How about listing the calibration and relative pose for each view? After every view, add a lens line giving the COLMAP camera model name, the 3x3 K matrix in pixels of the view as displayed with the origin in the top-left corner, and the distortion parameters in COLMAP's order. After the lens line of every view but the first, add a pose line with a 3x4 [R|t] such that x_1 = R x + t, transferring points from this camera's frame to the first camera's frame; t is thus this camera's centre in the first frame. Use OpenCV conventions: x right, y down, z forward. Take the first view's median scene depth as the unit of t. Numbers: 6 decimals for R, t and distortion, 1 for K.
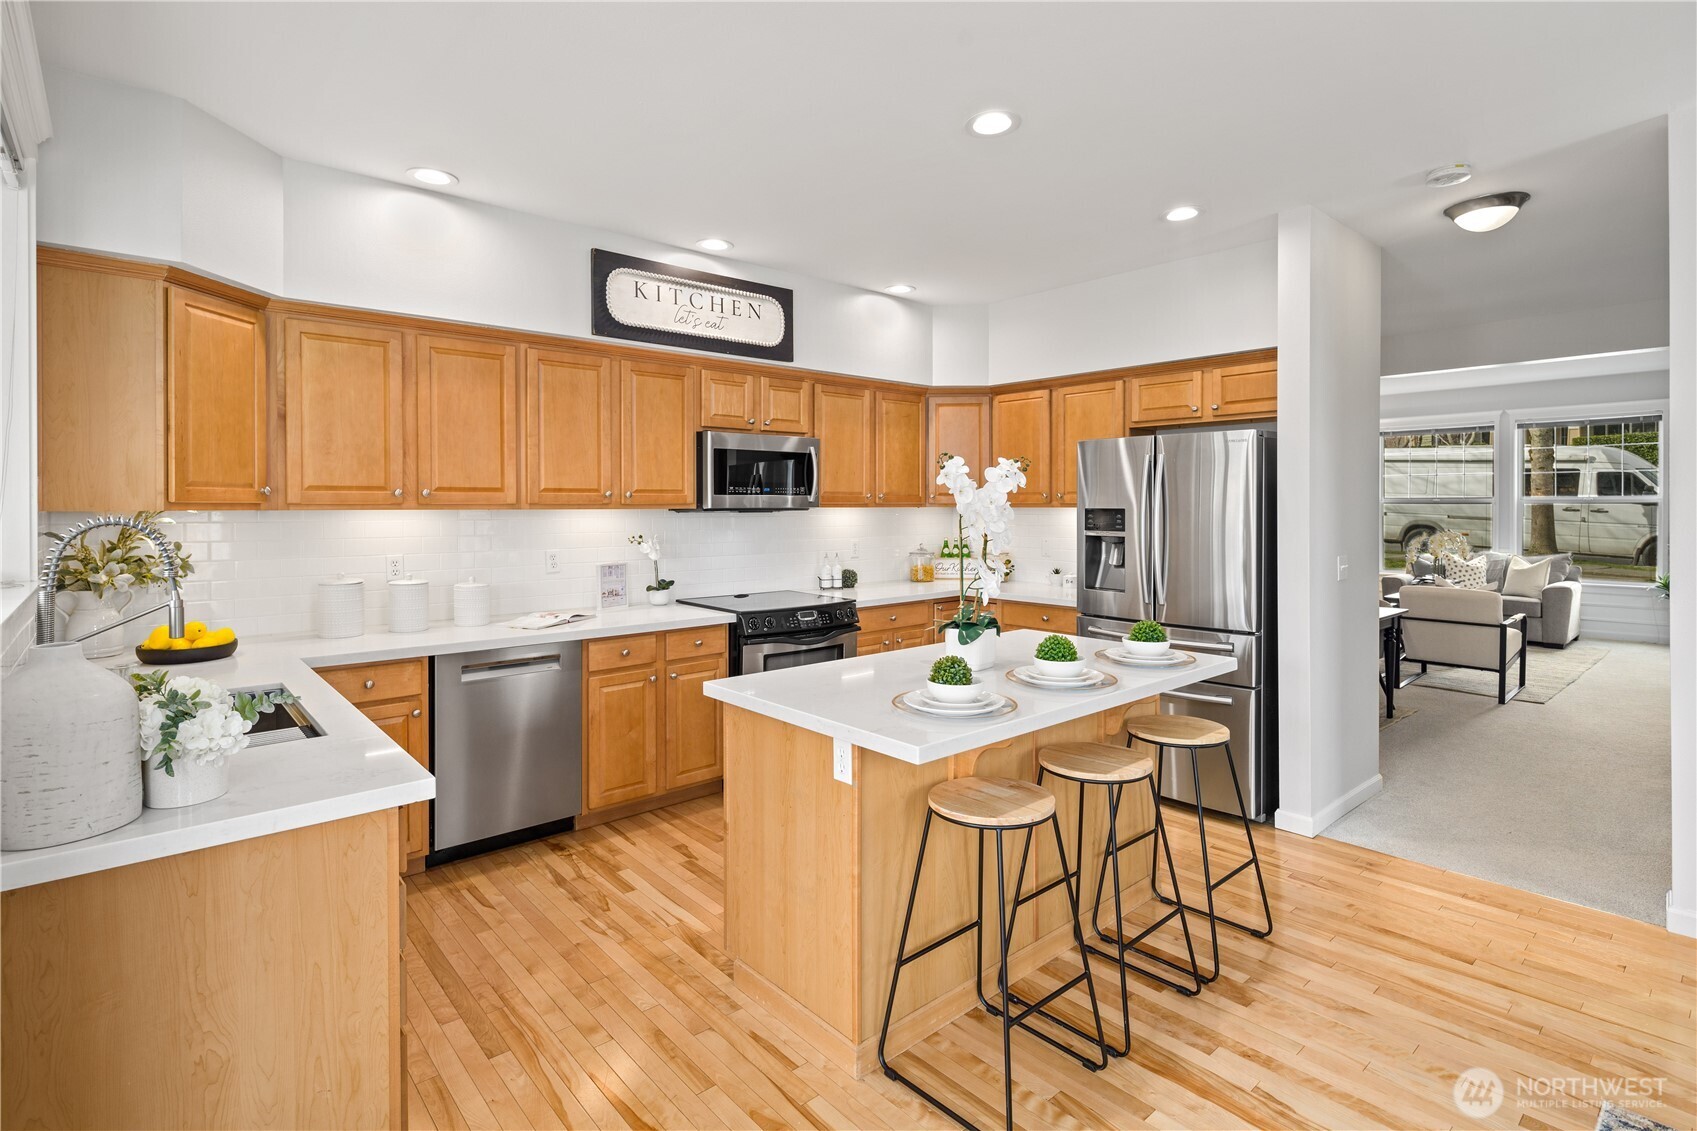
lens RADIAL K [[828.1, 0, 847.1], [0, 828.1, 509.2], [0, 0, 1]] dist [0.003838, -0.005926]
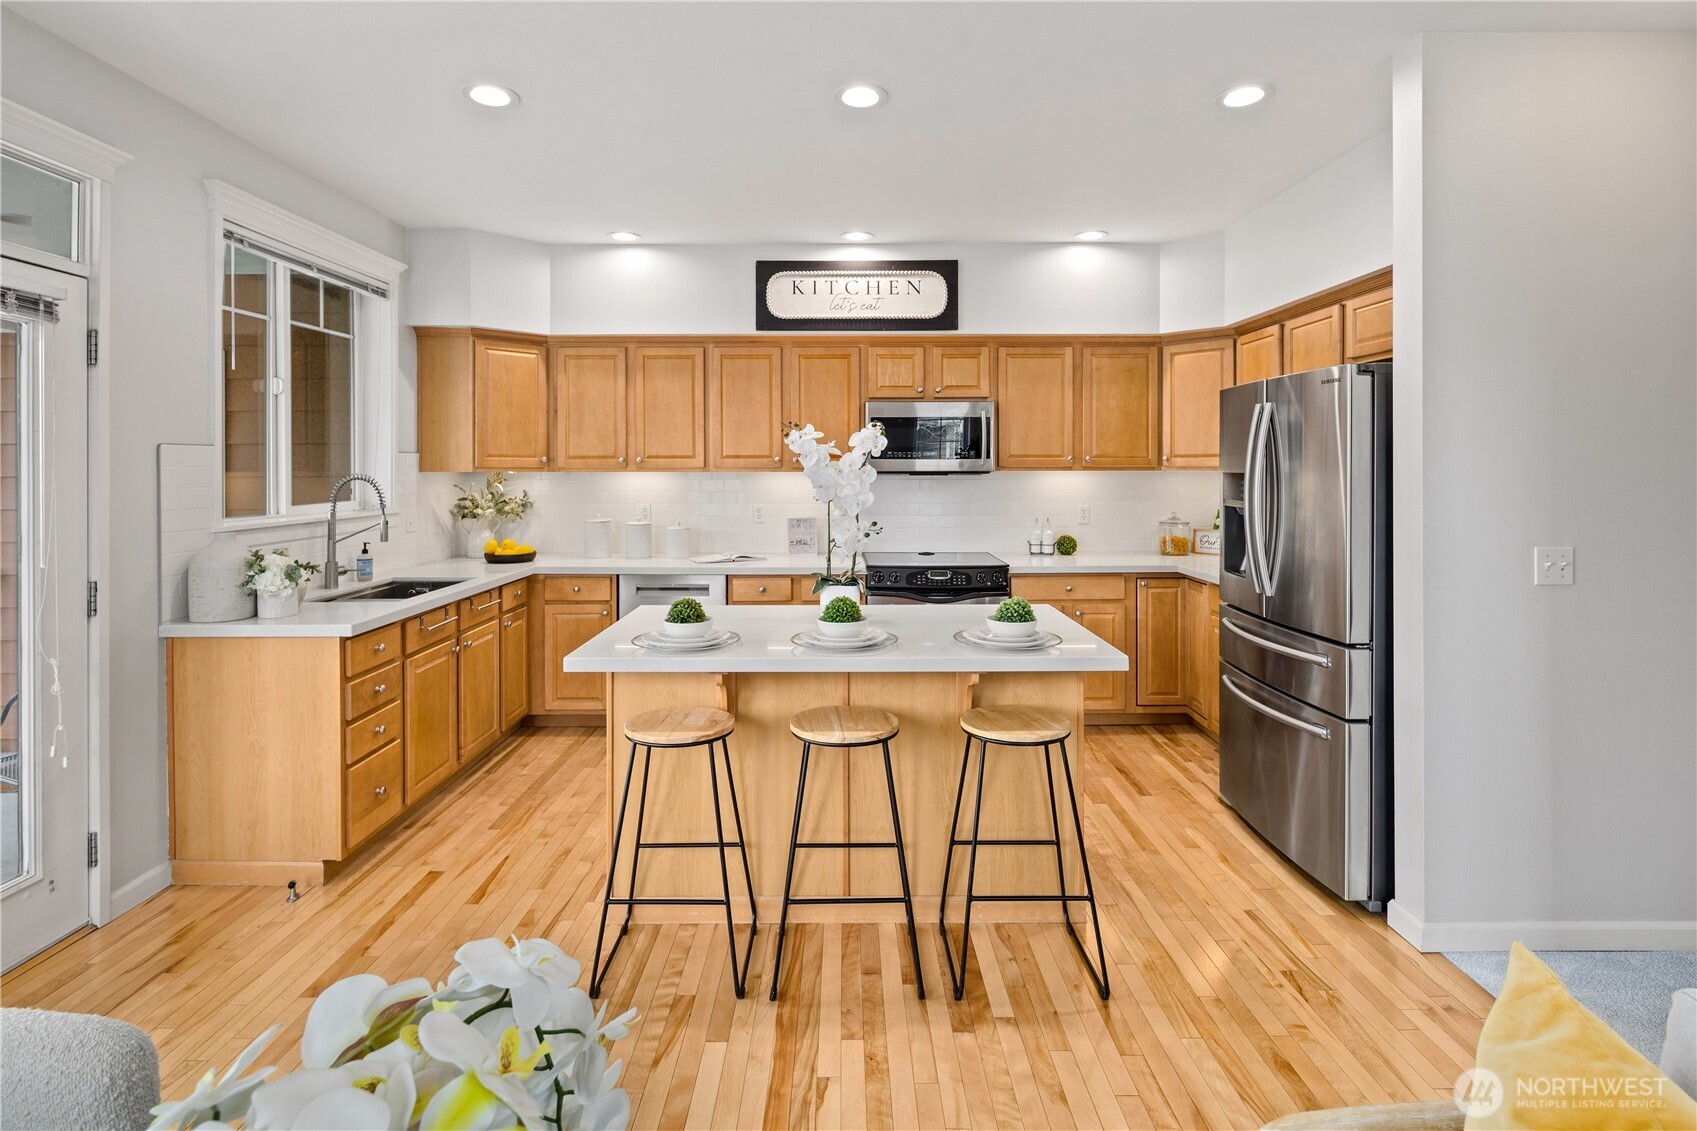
lens RADIAL K [[826.9, 0, 842.3], [0, 826.9, 471.4], [0, 0, 1]] dist [0.000429, -0.000709]
pose [[0.753620, 0.001966, -0.657308, 0.654517], [-0.002856, 0.999996, -0.000283, -0.000824], [0.657304, 0.002091, 0.753622, 0.168100]]
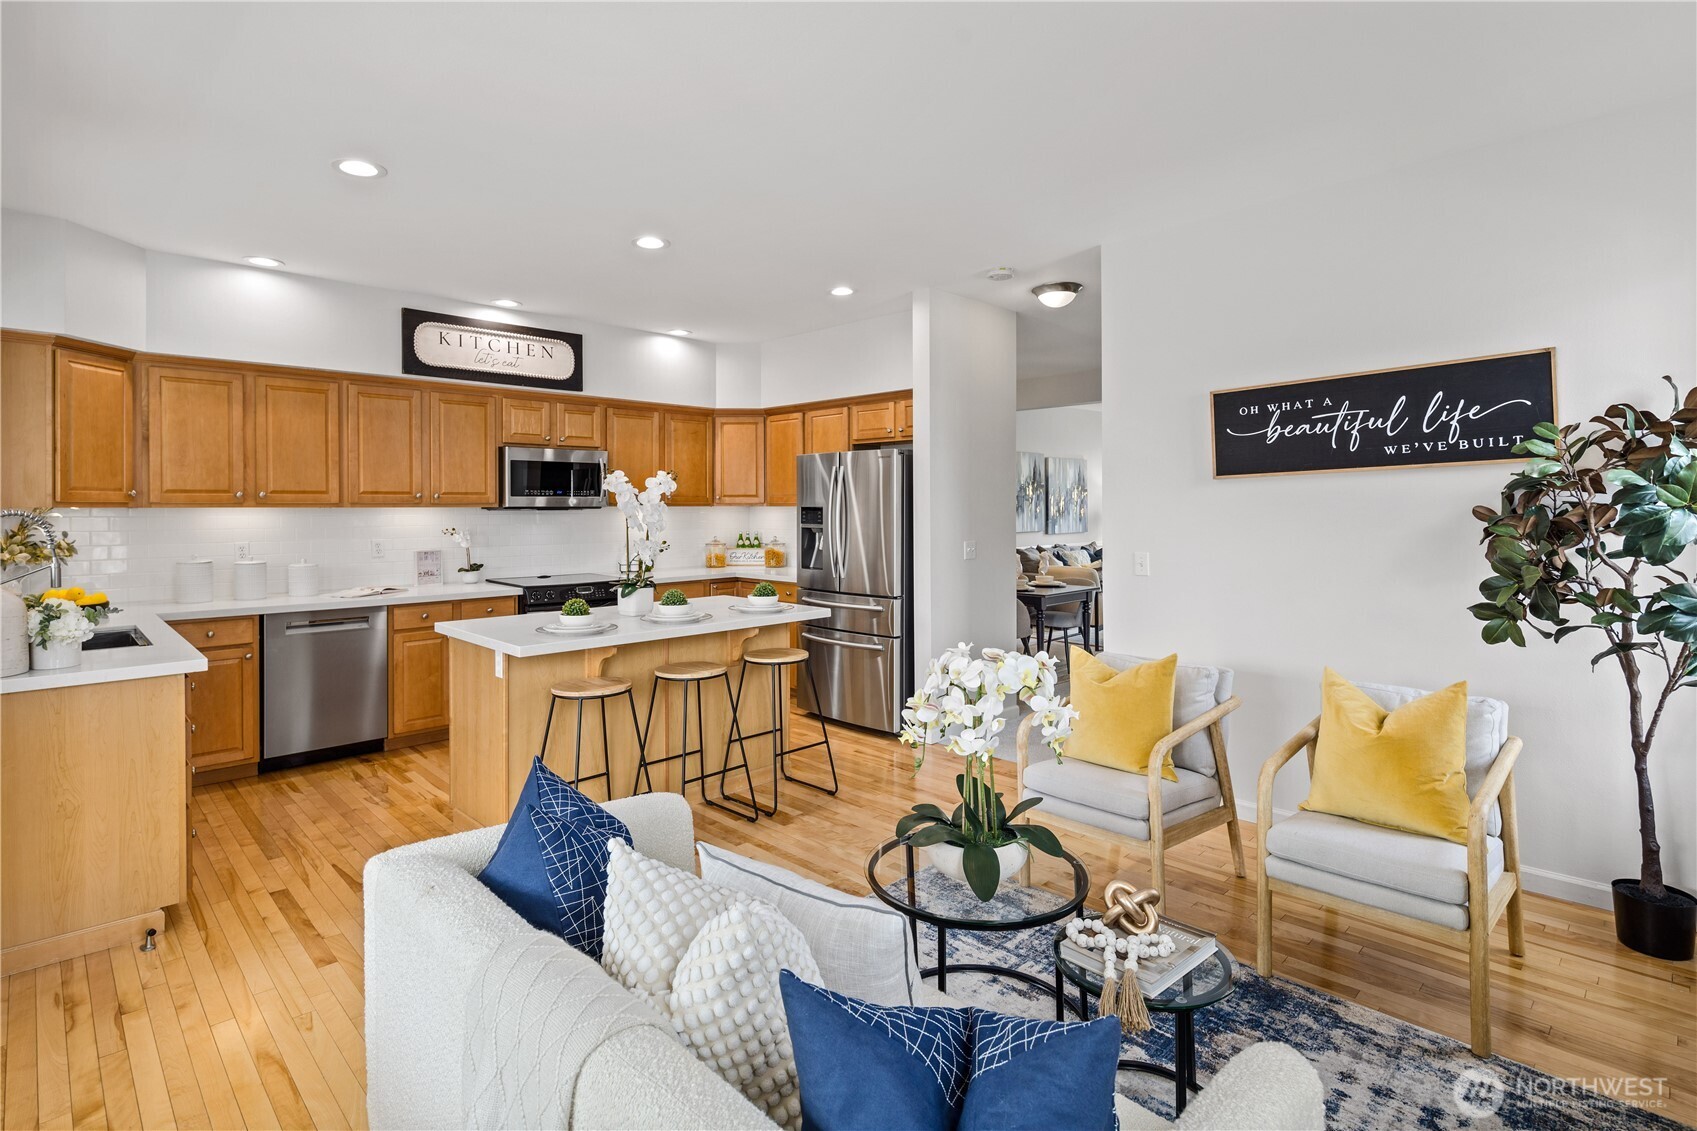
lens RADIAL K [[828.1, 0, 847.1], [0, 828.1, 509.2], [0, 0, 1]] dist [0.003838, -0.005926]
pose [[0.998088, -0.000544, 0.061807, 0.338355], [0.000634, 0.999999, -0.001444, 0.005708], [-0.061806, 0.001480, 0.998087, -0.376698]]
